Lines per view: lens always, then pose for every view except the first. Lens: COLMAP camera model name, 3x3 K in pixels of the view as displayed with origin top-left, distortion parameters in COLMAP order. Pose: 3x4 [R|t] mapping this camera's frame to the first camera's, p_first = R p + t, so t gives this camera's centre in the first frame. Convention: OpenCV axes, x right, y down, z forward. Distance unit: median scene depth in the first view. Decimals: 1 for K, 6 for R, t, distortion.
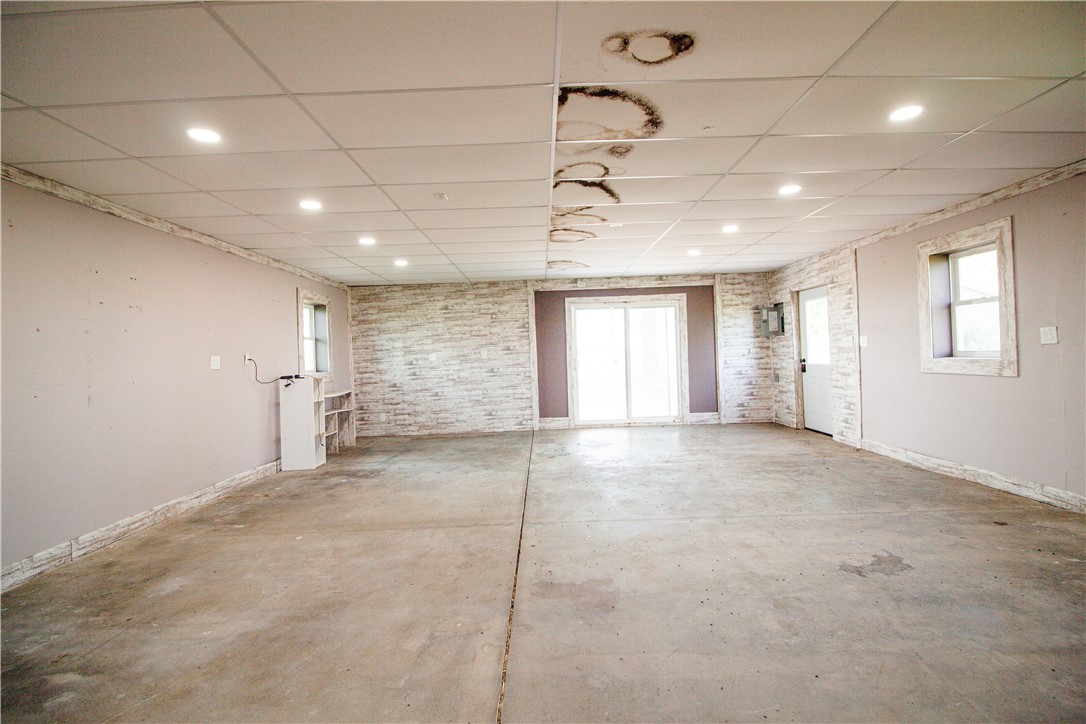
lens RADIAL K [[507.2, 0, 536.5], [0, 507.2, 358.6], [0, 0, 1]] dist [-0.011857, -0.006793]
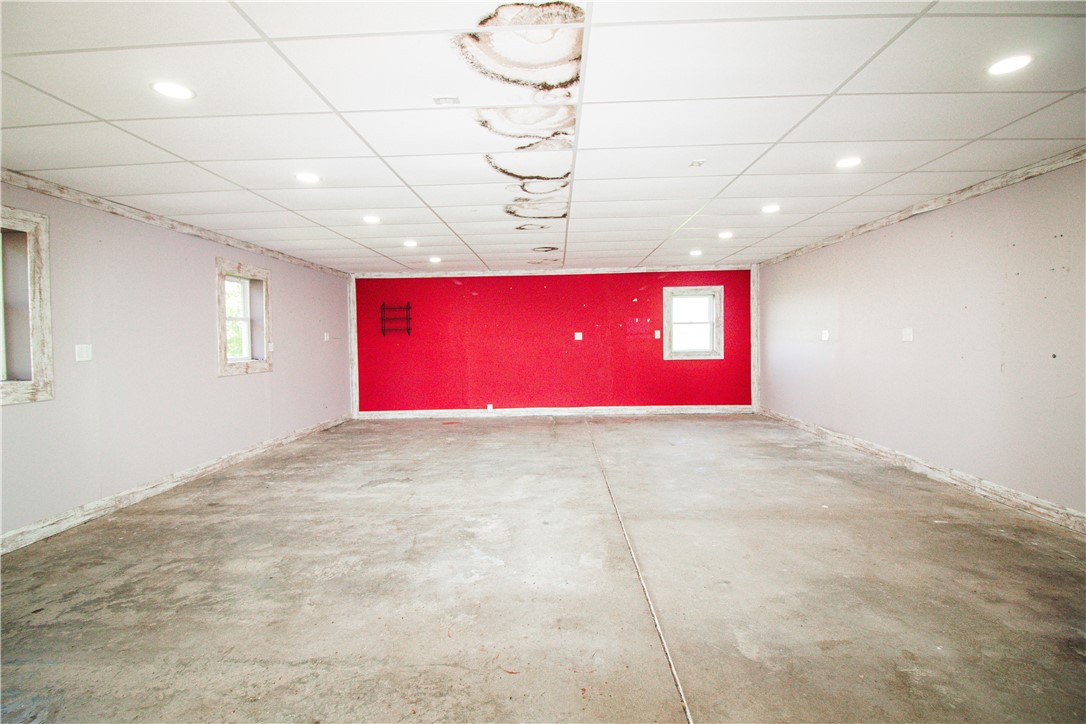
lens RADIAL K [[507.2, 0, 543.4], [0, 507.2, 358.9], [0, 0, 1]] dist [-0.011857, -0.006793]
pose [[-0.998582, 0.049830, 0.018712, 0.083475], [0.050628, 0.997706, 0.044950, -0.032124], [-0.016429, 0.045834, -0.998814, 1.961848]]
